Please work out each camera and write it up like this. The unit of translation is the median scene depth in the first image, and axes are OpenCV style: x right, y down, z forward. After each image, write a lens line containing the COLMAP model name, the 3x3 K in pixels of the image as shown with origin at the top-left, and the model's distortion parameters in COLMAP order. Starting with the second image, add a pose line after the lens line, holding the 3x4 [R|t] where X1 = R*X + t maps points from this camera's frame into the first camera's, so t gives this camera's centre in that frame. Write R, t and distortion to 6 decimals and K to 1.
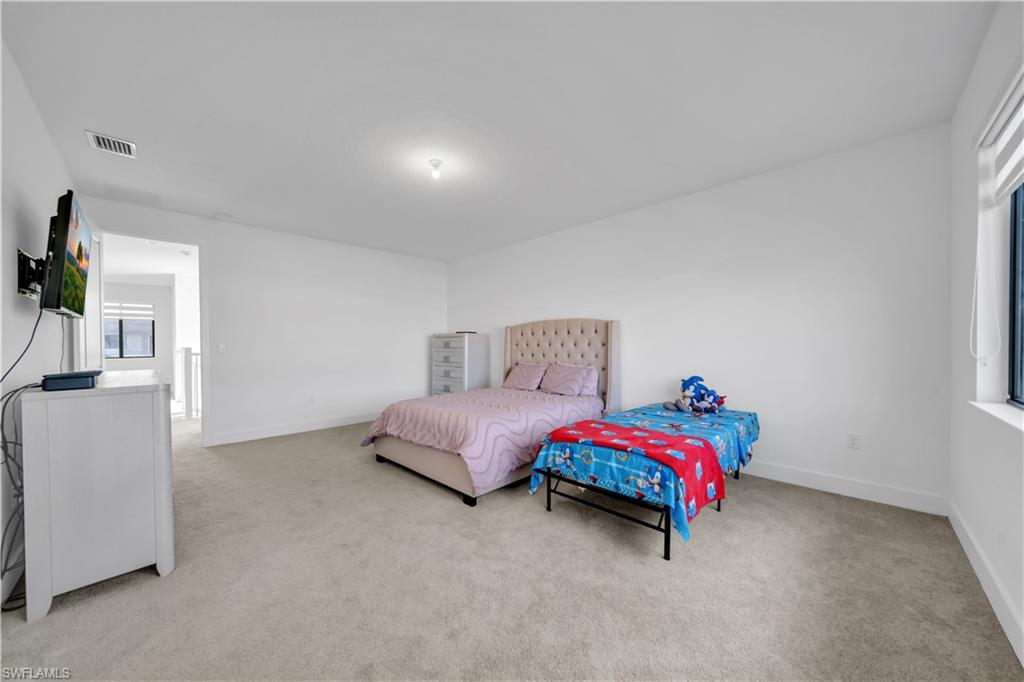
lens RADIAL K [[353.6, 0, 513.9], [0, 353.6, 347.0], [0, 0, 1]] dist [-0.000845, -0.000200]
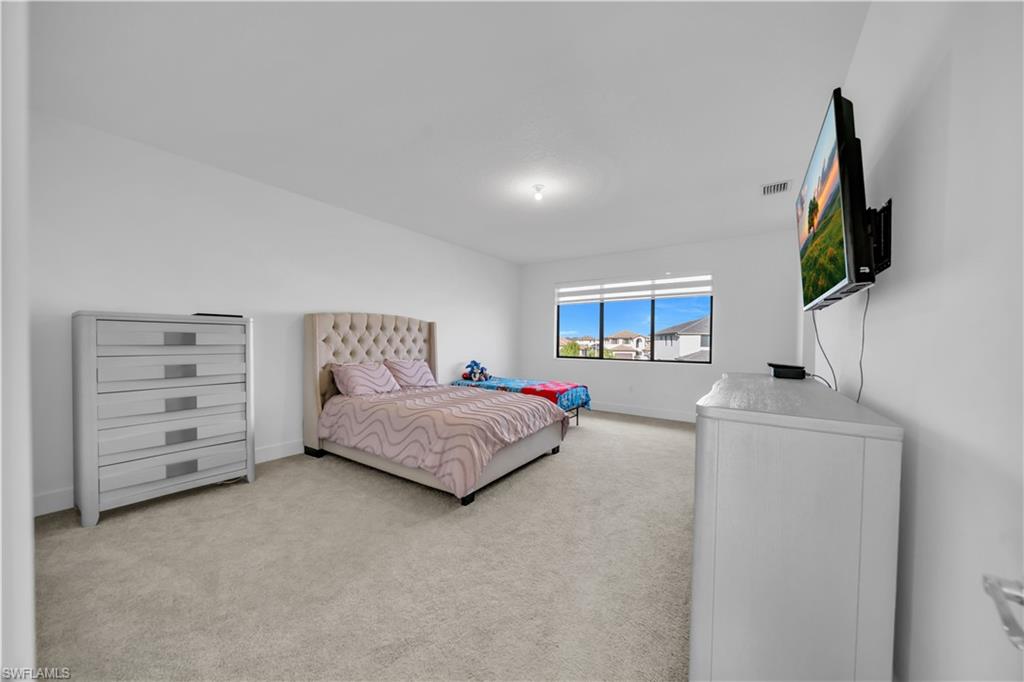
lens RADIAL K [[353.6, 0, 513.9], [0, 353.6, 347.0], [0, 0, 1]] dist [-0.000845, -0.000200]
pose [[-0.158156, -0.014364, 0.987310, -1.053743], [0.000673, 0.999892, 0.014655, -0.005083], [-0.987414, 0.002983, -0.158129, 0.971435]]
